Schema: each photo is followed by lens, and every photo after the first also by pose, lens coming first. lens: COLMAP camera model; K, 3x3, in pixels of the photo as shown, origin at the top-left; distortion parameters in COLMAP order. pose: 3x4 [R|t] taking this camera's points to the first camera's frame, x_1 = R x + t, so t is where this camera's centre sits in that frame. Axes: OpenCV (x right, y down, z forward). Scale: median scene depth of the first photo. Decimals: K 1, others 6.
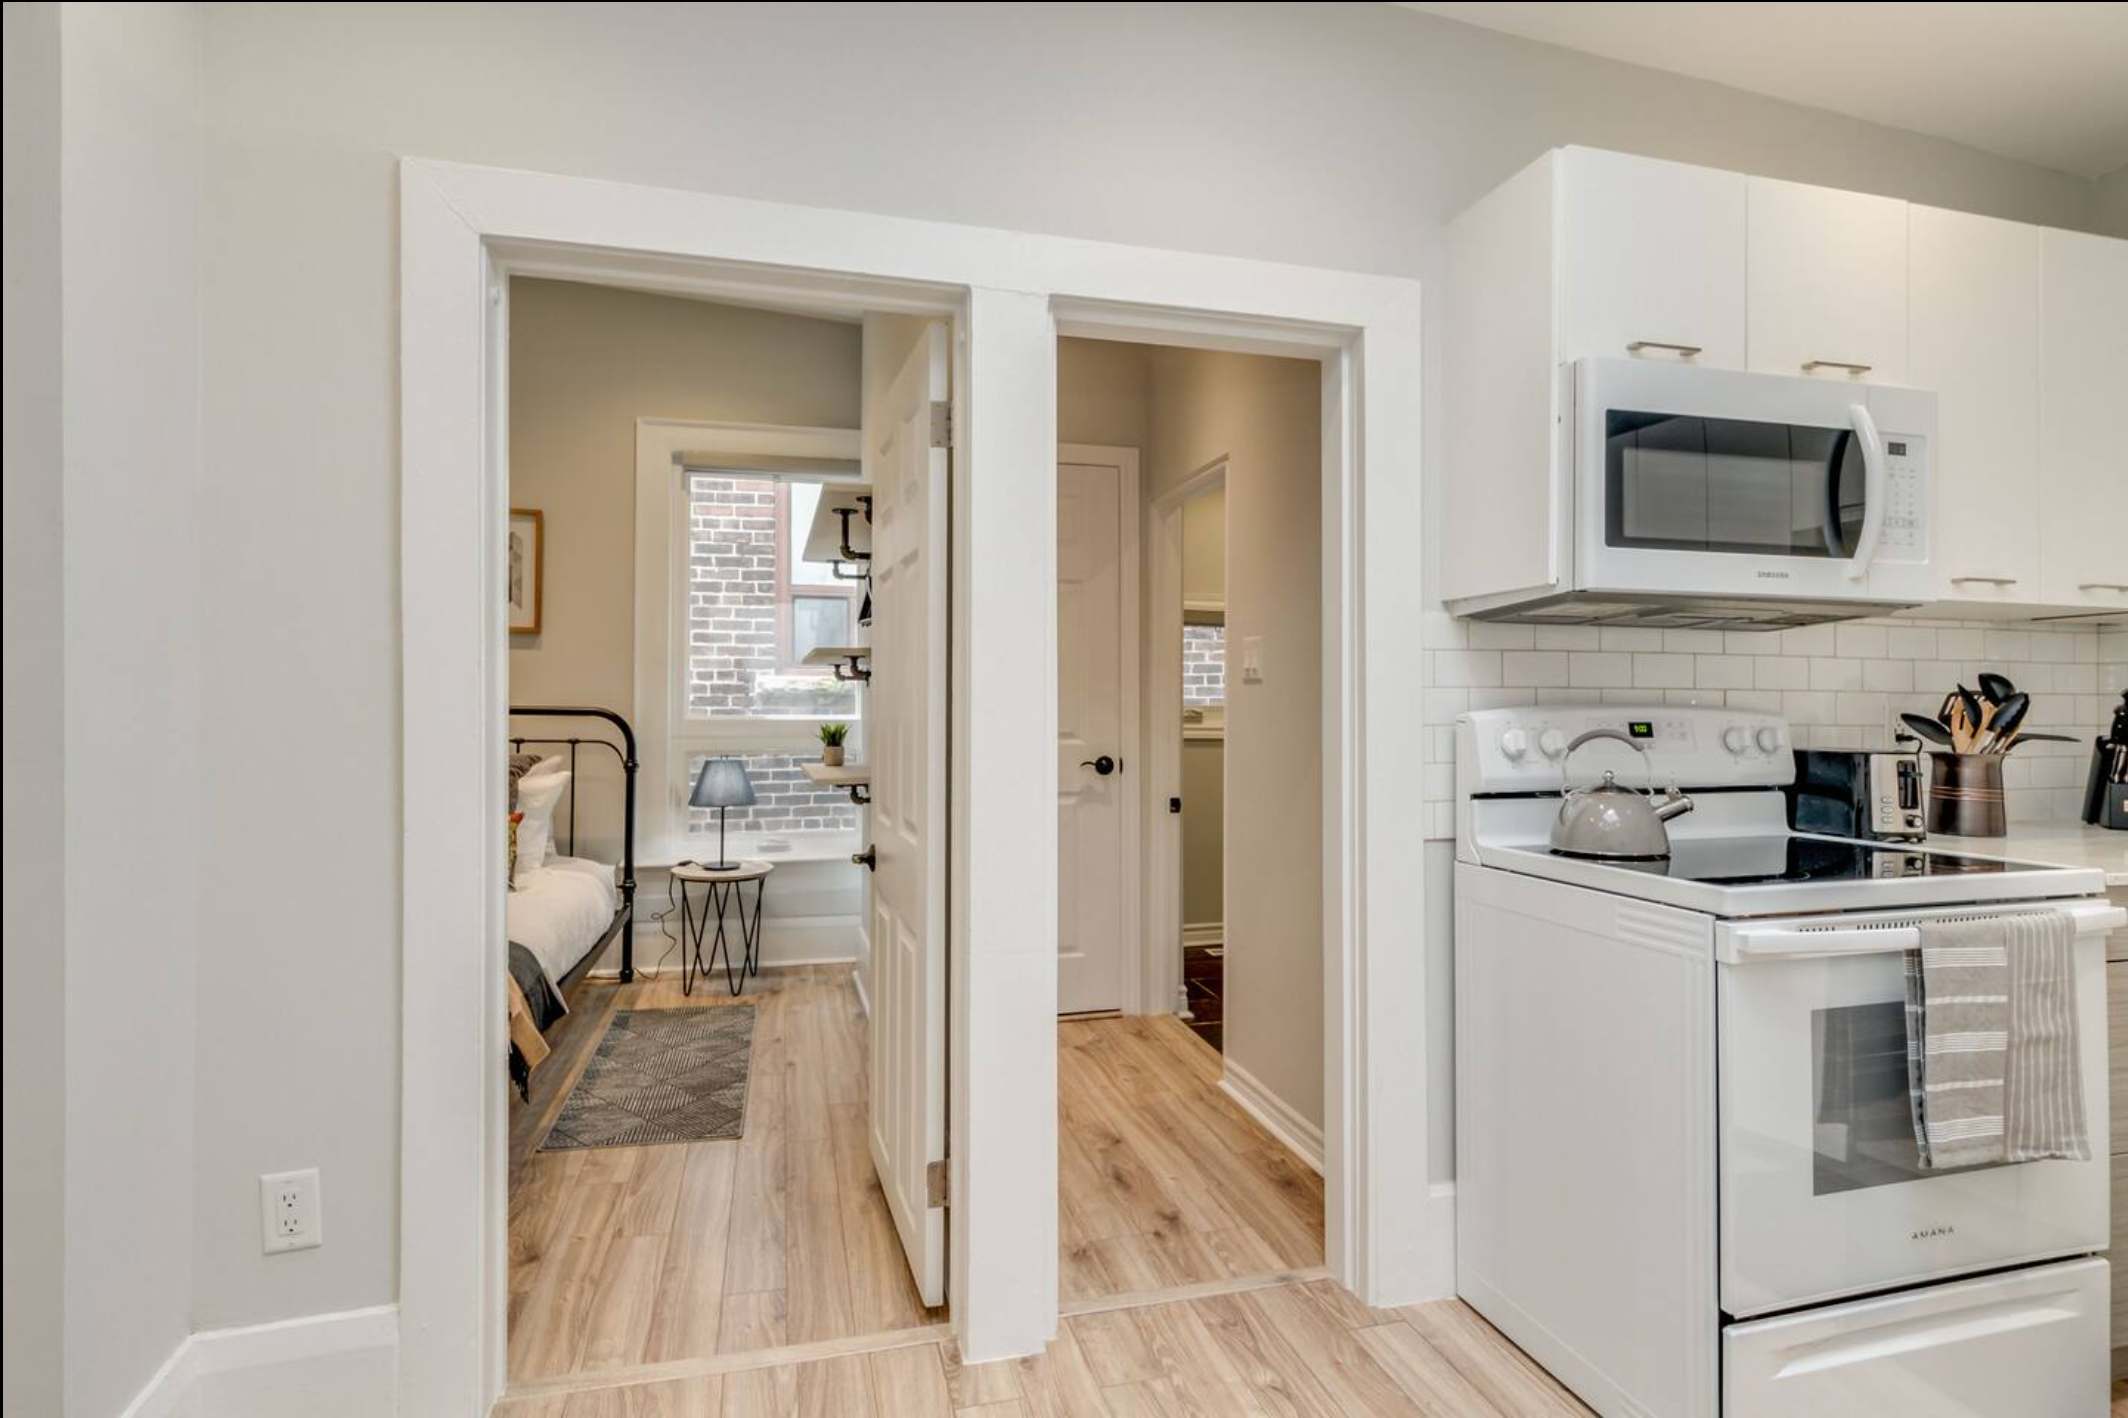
lens RADIAL K [[1126.6, 0, 1055.2], [0, 1126.6, 696.6], [0, 0, 1]] dist [0.014891, 0.003691]
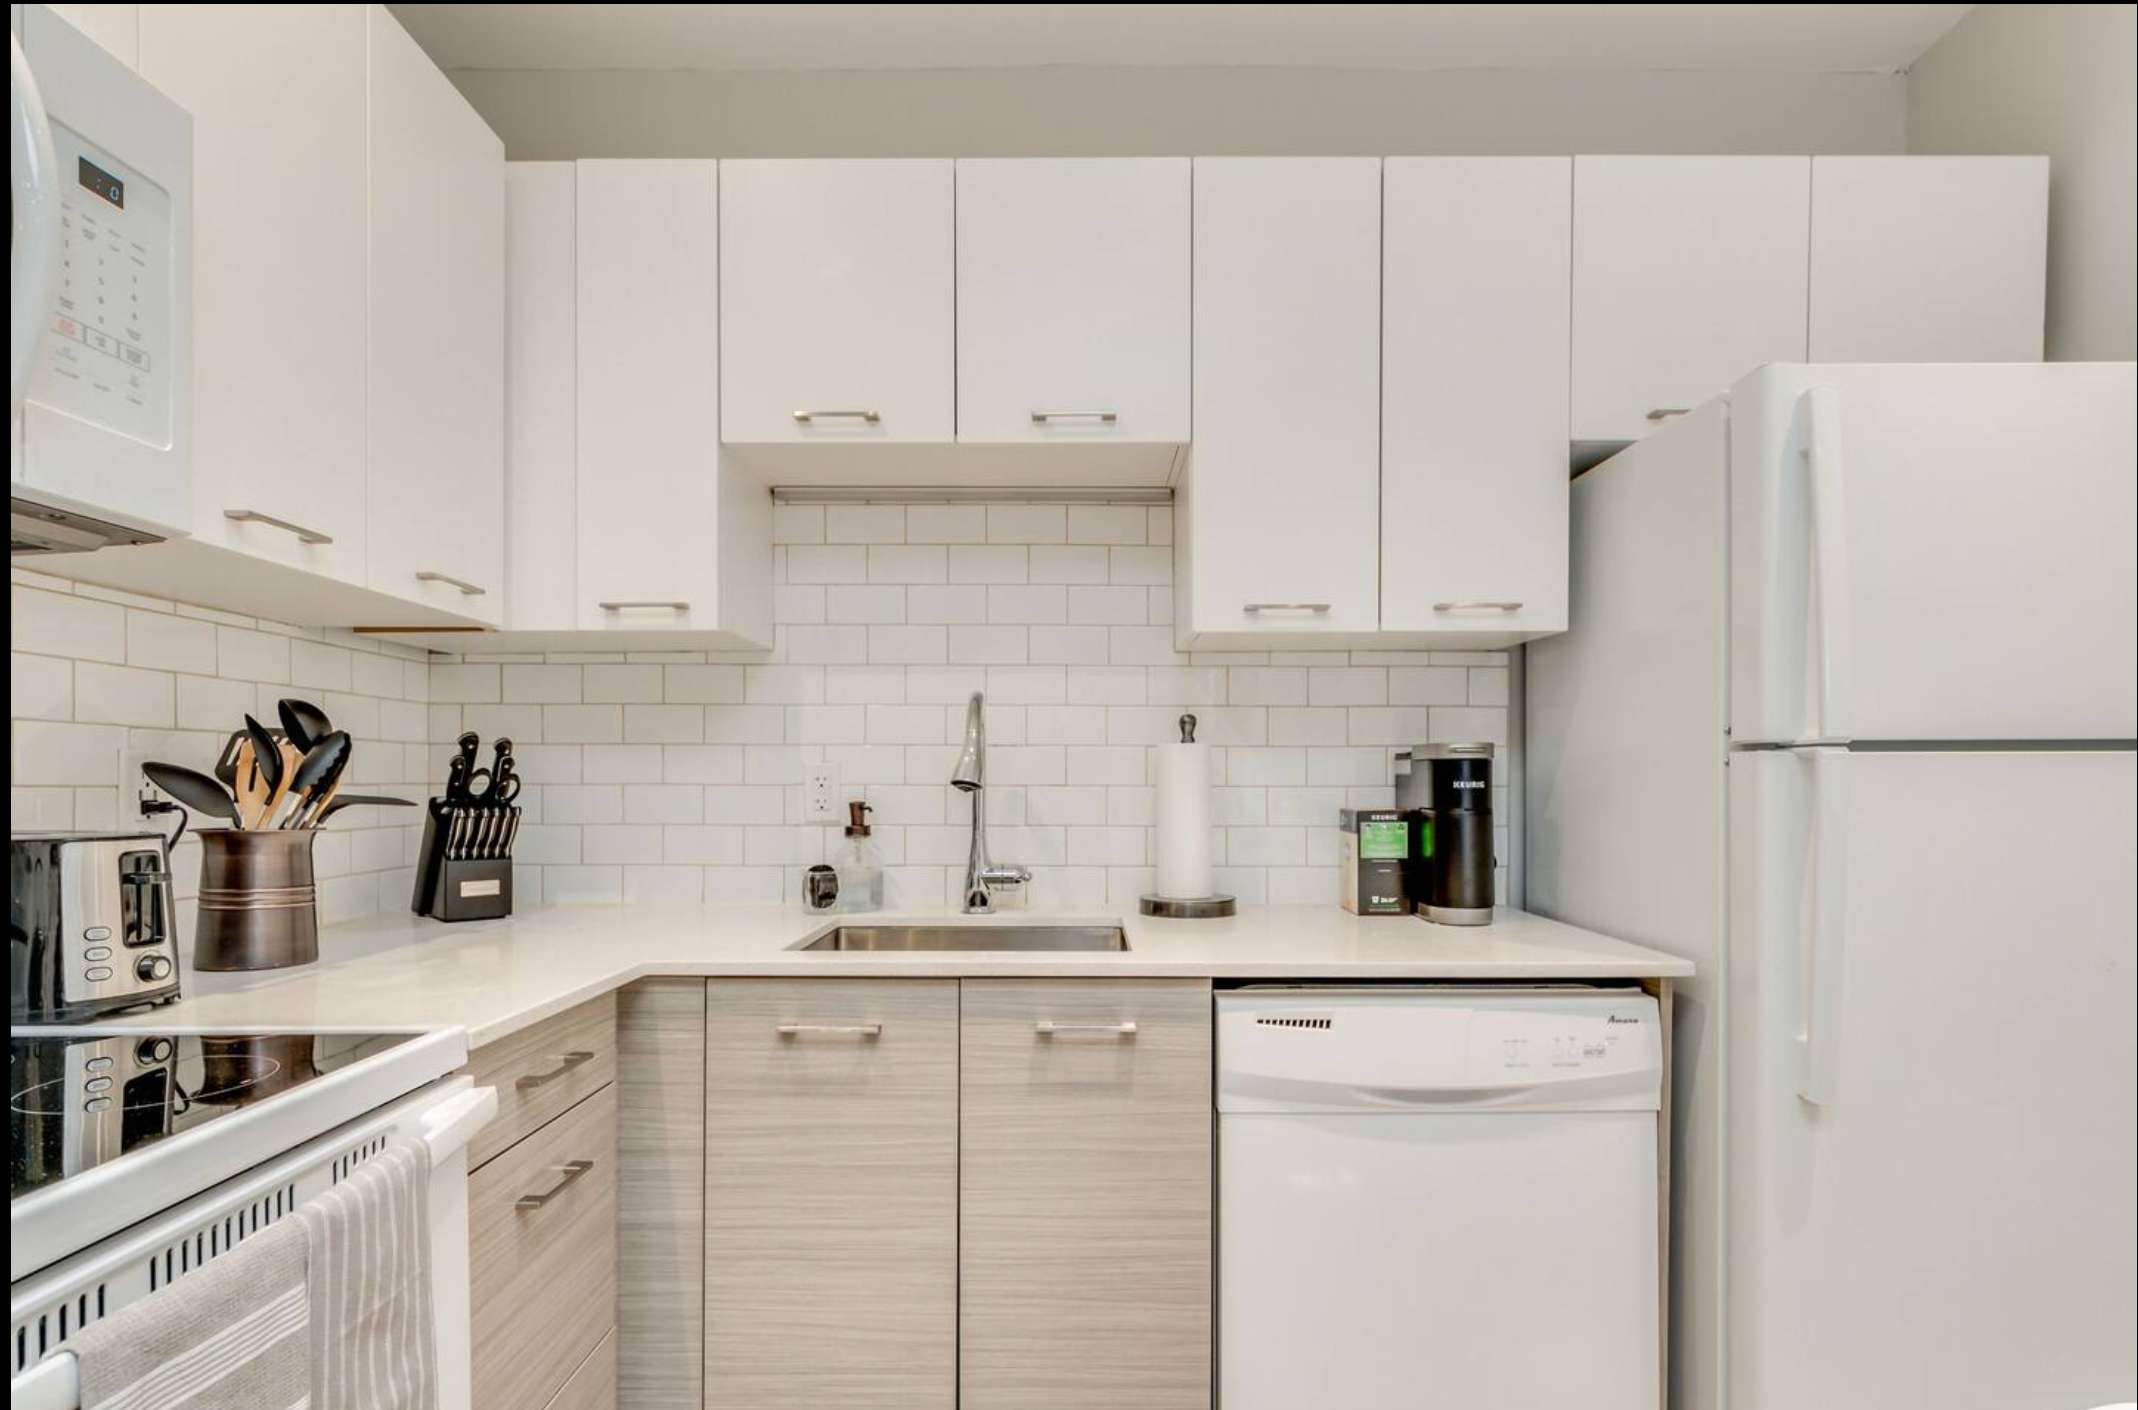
lens RADIAL K [[1067.2, 0, 1080.3], [0, 1067.2, 788.8], [0, 0, 1]] dist [-0.011557, 0.003195]
pose [[0.257879, -0.012372, 0.966098, 0.393466], [-0.008181, 0.999854, 0.014988, 0.017078], [-0.966143, -0.011769, 0.257740, 0.462829]]
